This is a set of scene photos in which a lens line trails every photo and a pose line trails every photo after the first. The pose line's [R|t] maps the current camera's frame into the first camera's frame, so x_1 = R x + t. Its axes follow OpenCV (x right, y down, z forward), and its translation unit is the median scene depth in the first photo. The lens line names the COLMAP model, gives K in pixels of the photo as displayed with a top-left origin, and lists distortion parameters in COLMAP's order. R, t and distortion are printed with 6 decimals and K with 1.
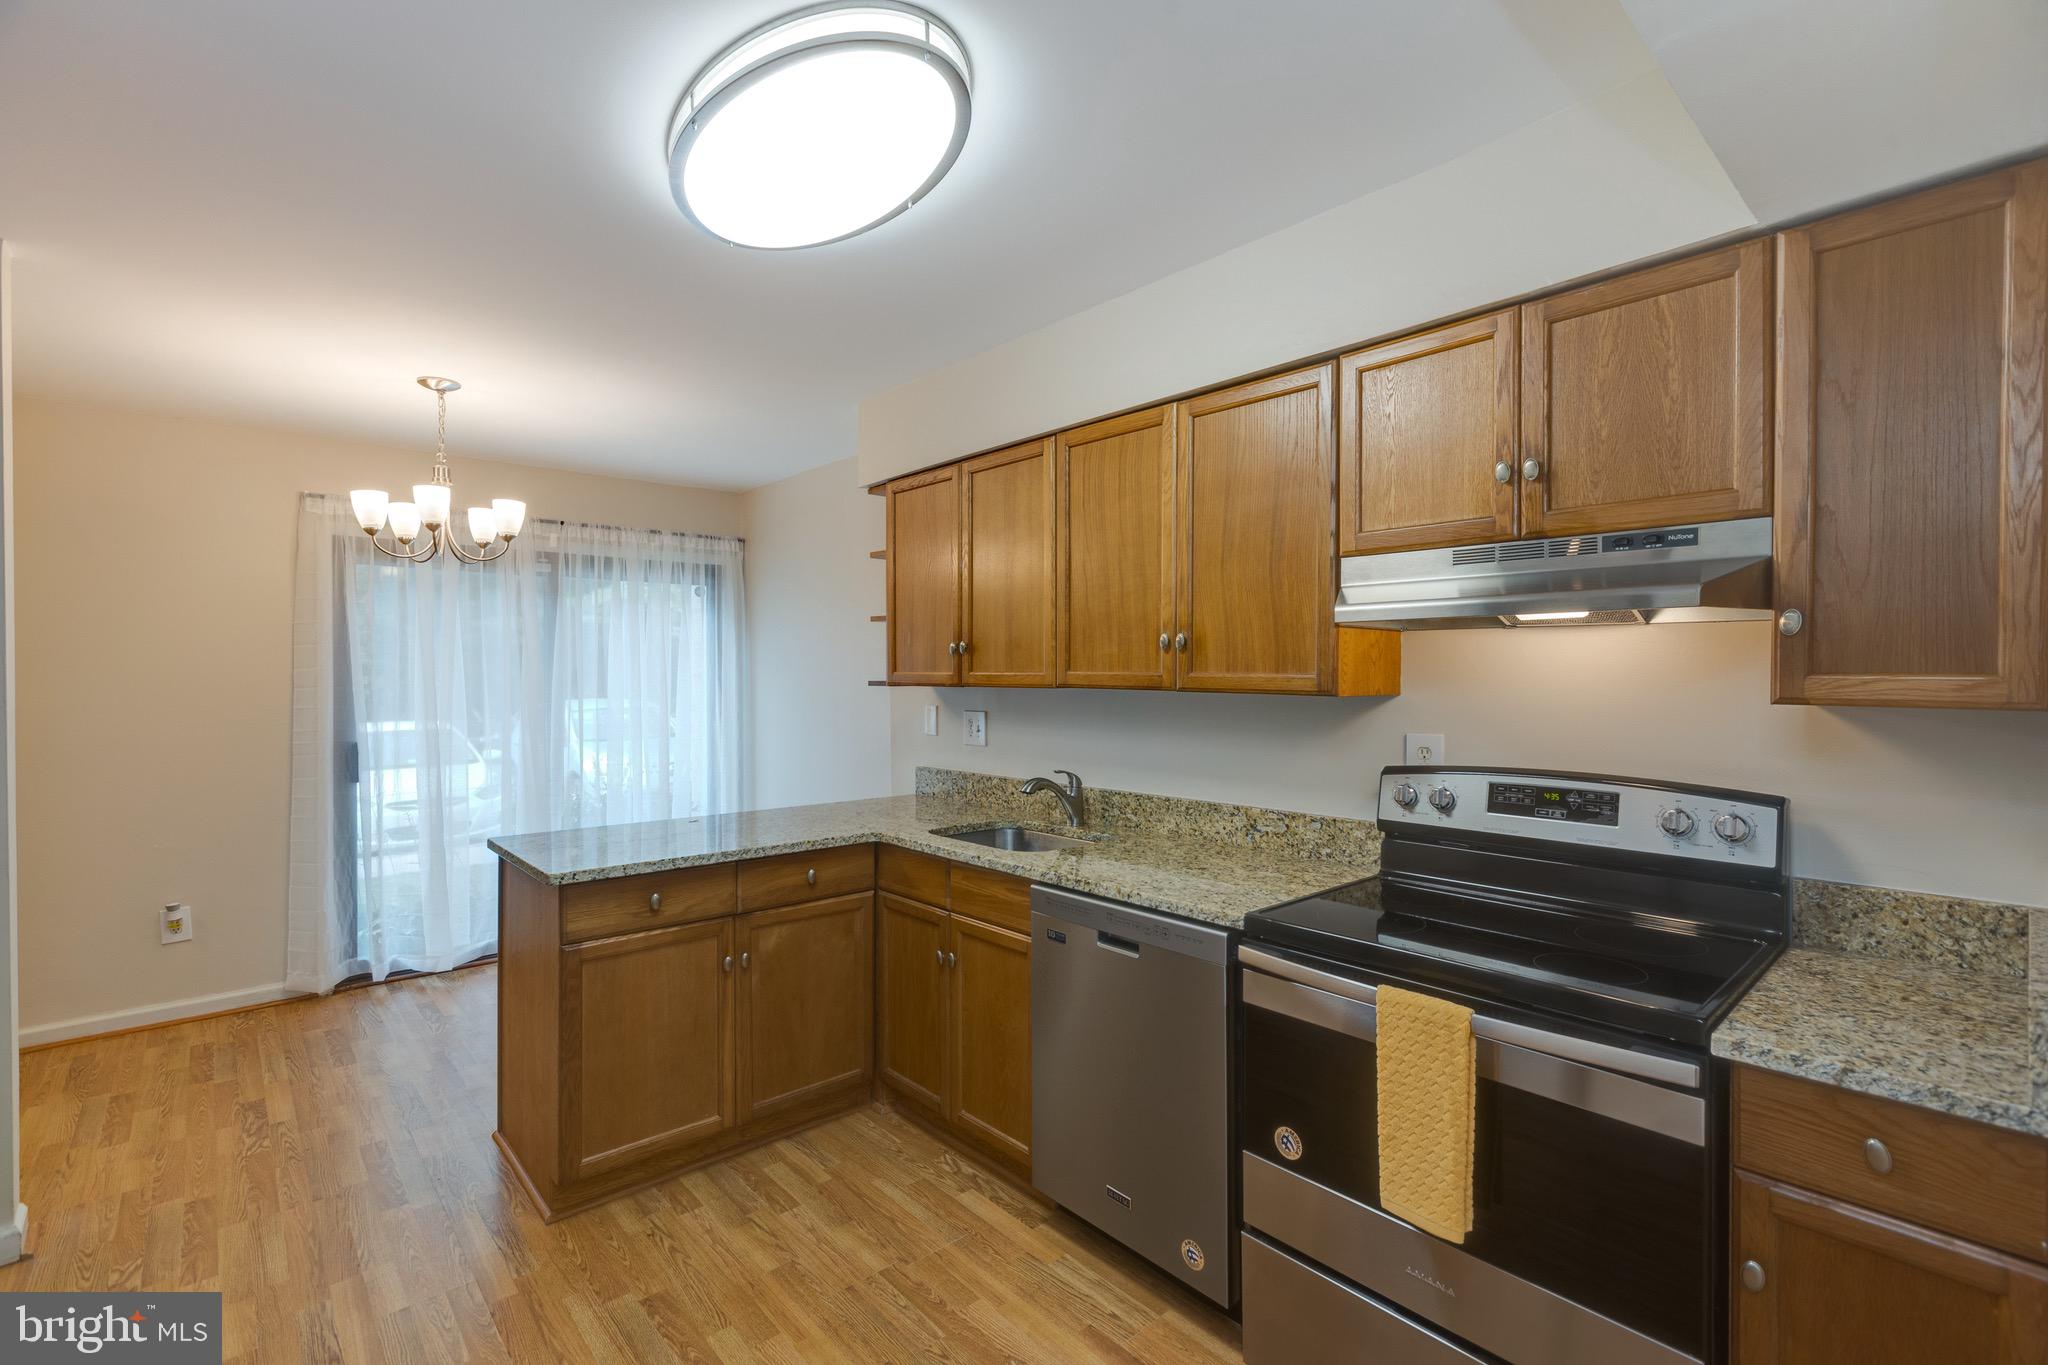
lens RADIAL K [[909.2, 0, 1025.2], [0, 909.2, 678.5], [0, 0, 1]] dist [0.004524, -0.001755]
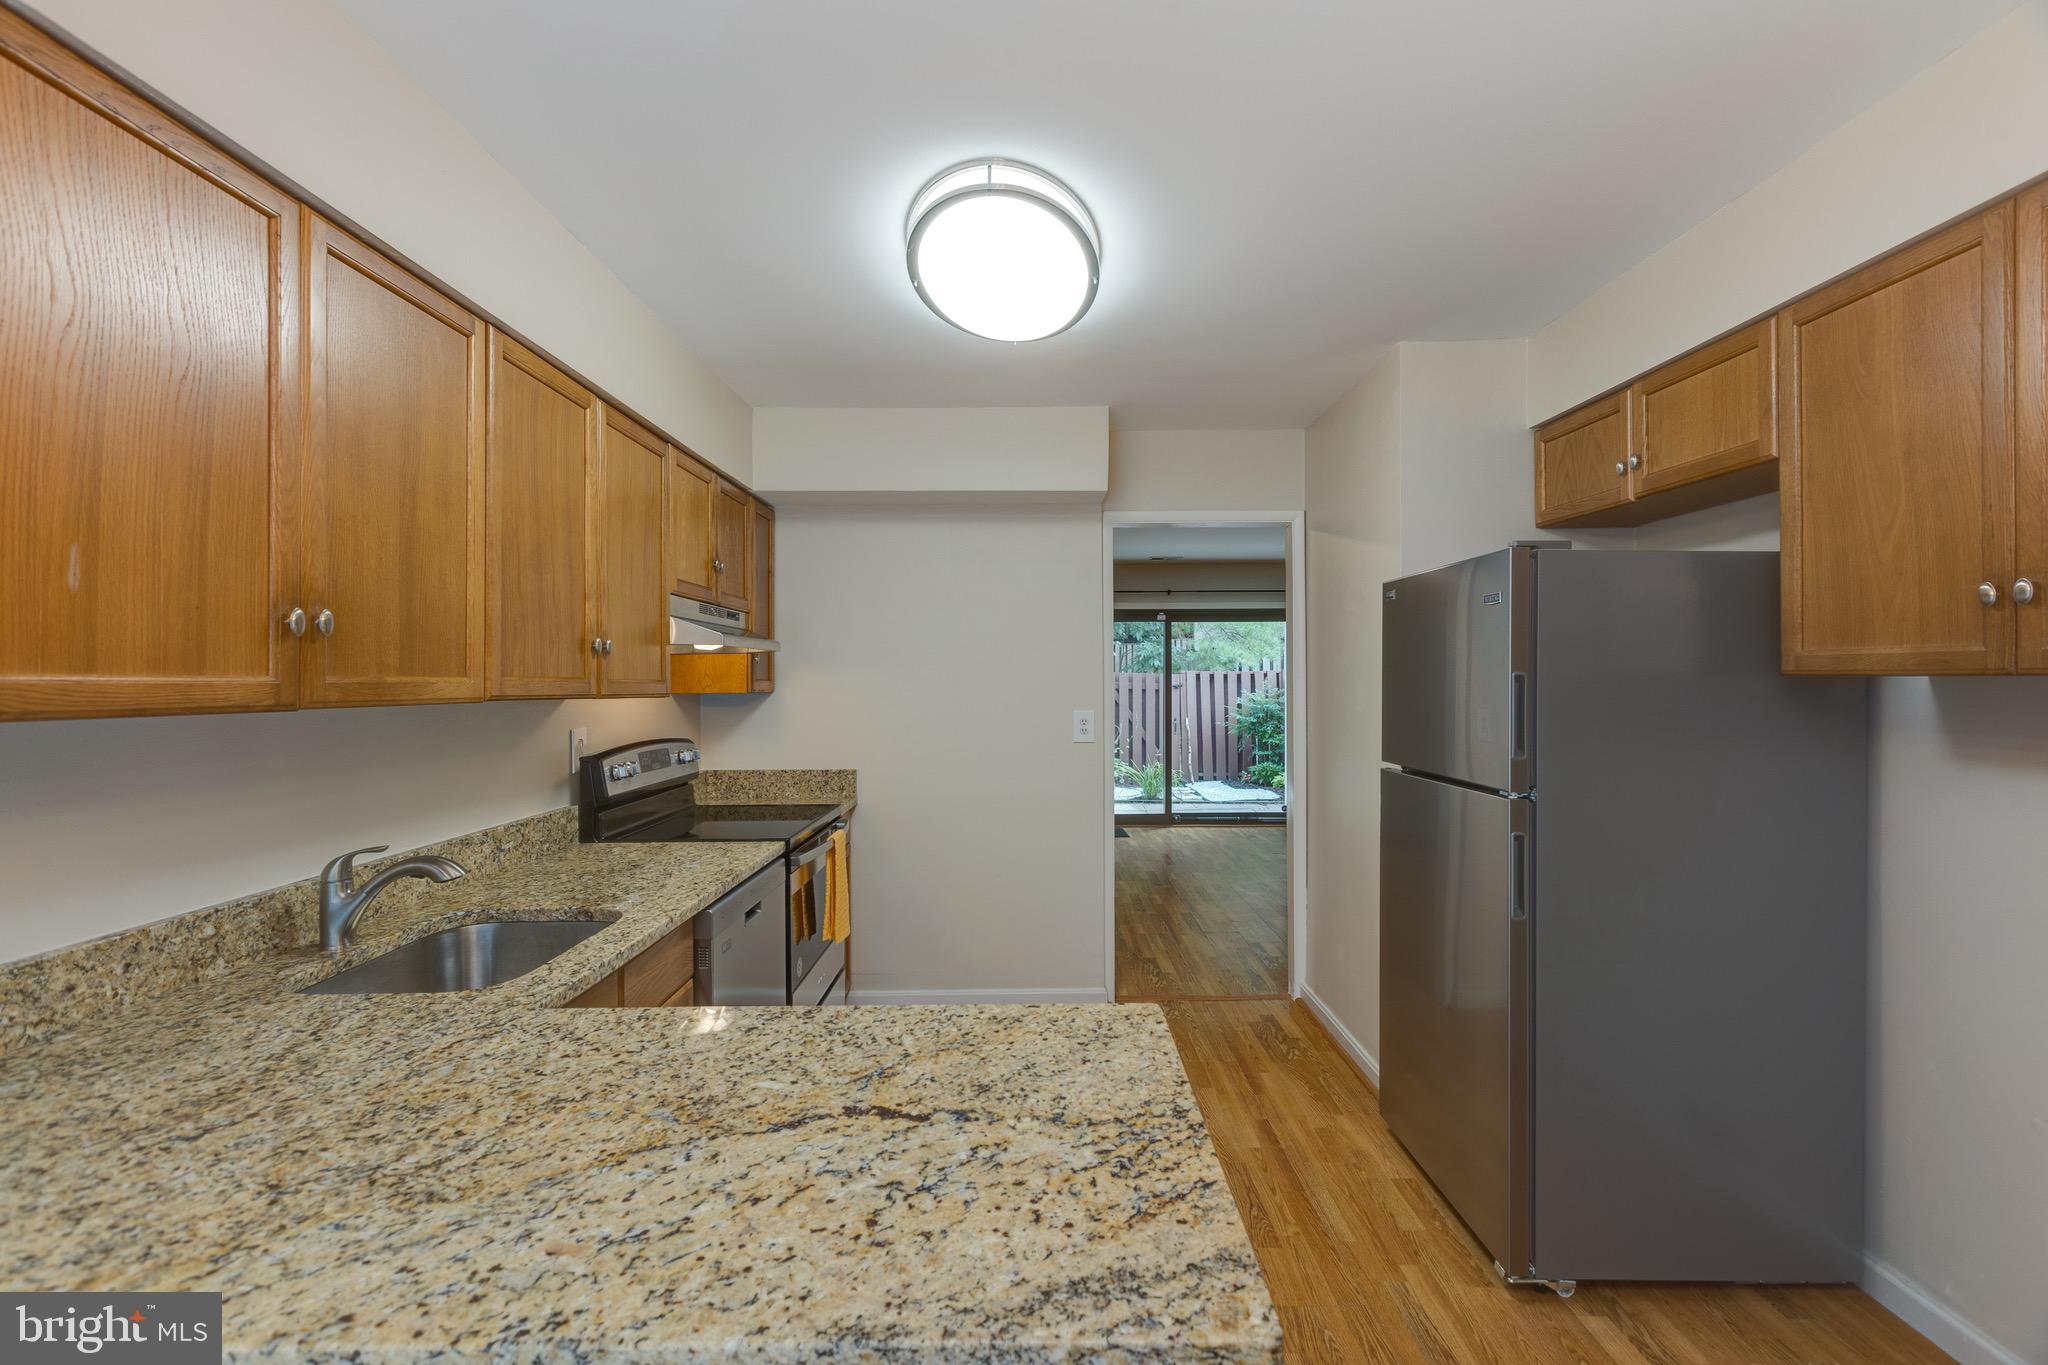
lens RADIAL K [[909.2, 0, 1030.3], [0, 909.2, 677.7], [0, 0, 1]] dist [0.004524, -0.001755]
pose [[-0.743511, 0.008379, 0.668671, -0.673052], [0.012237, 0.999925, 0.001077, -0.002874], [-0.668612, 0.008983, -0.743557, 1.168156]]
